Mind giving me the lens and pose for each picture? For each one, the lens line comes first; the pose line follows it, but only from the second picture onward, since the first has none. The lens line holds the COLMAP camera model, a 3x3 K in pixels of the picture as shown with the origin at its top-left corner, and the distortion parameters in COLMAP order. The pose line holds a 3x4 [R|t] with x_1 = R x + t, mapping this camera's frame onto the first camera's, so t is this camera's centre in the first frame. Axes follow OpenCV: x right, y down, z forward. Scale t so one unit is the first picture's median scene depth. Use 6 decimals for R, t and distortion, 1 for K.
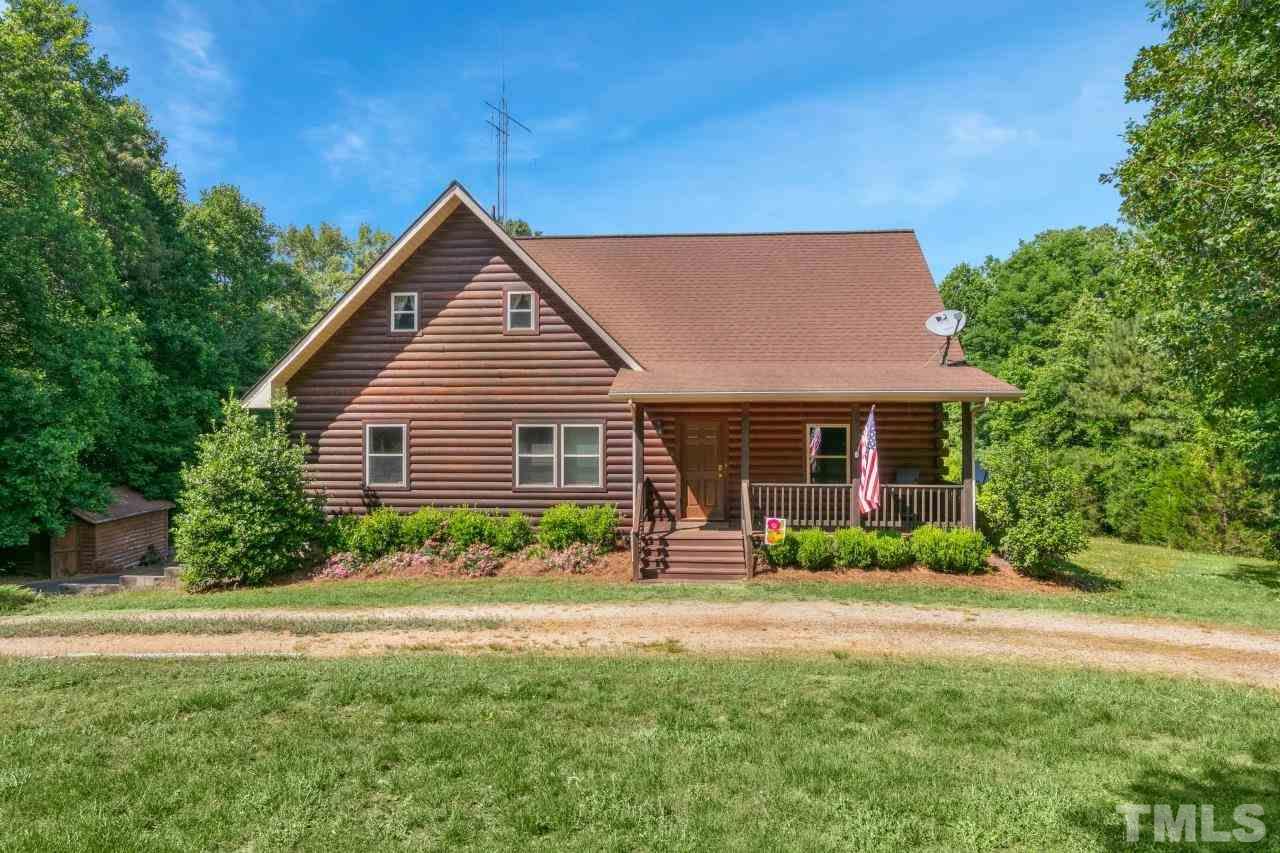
lens RADIAL K [[768.7, 0, 643.9], [0, 768.7, 407.1], [0, 0, 1]] dist [0.001051, -0.000229]
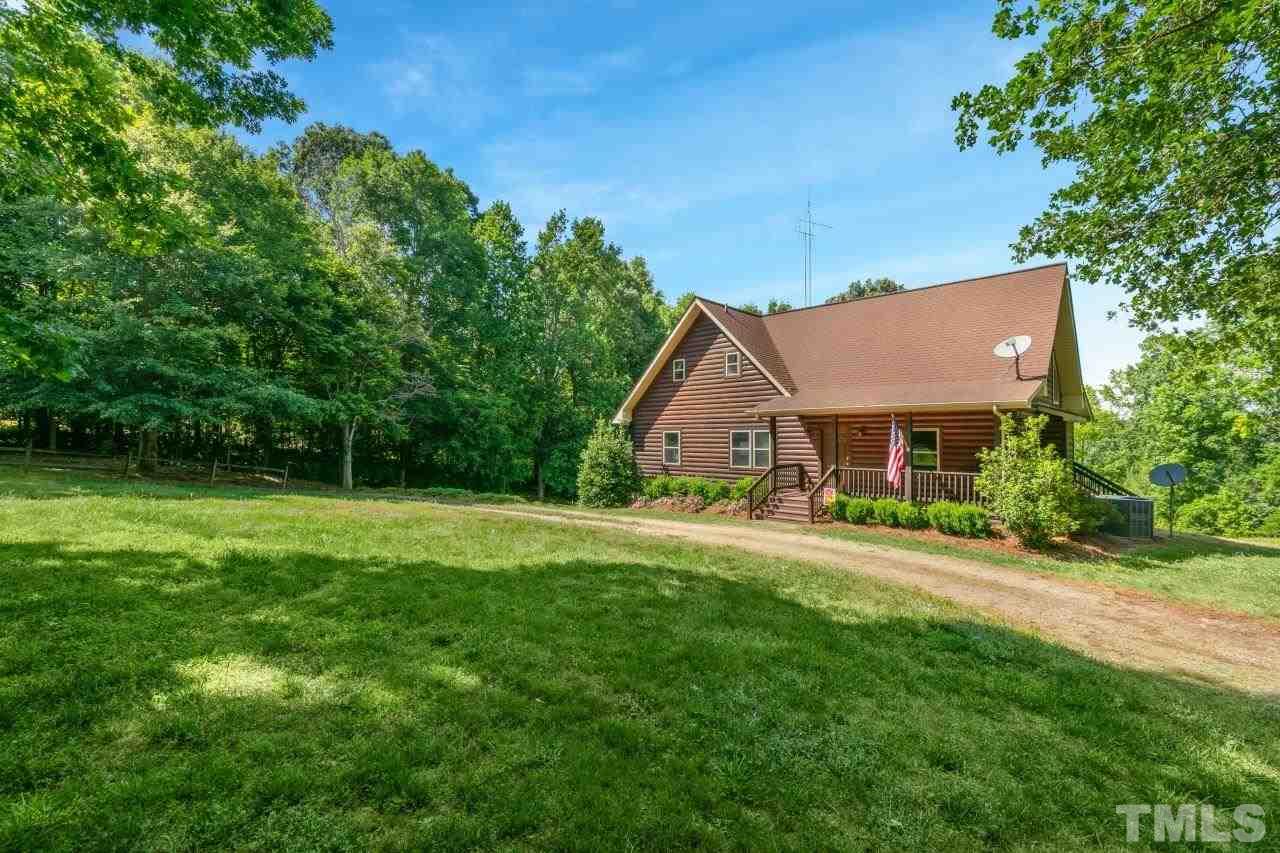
lens RADIAL K [[577.4, 0, 640.0], [0, 577.4, 426.5], [0, 0, 1]] dist [0.000700, 0.000028]
pose [[0.764999, -0.011018, -0.643938, 0.514012], [0.013904, 0.999903, -0.000592, 0.011280], [0.643882, -0.008501, 0.765078, -0.121134]]
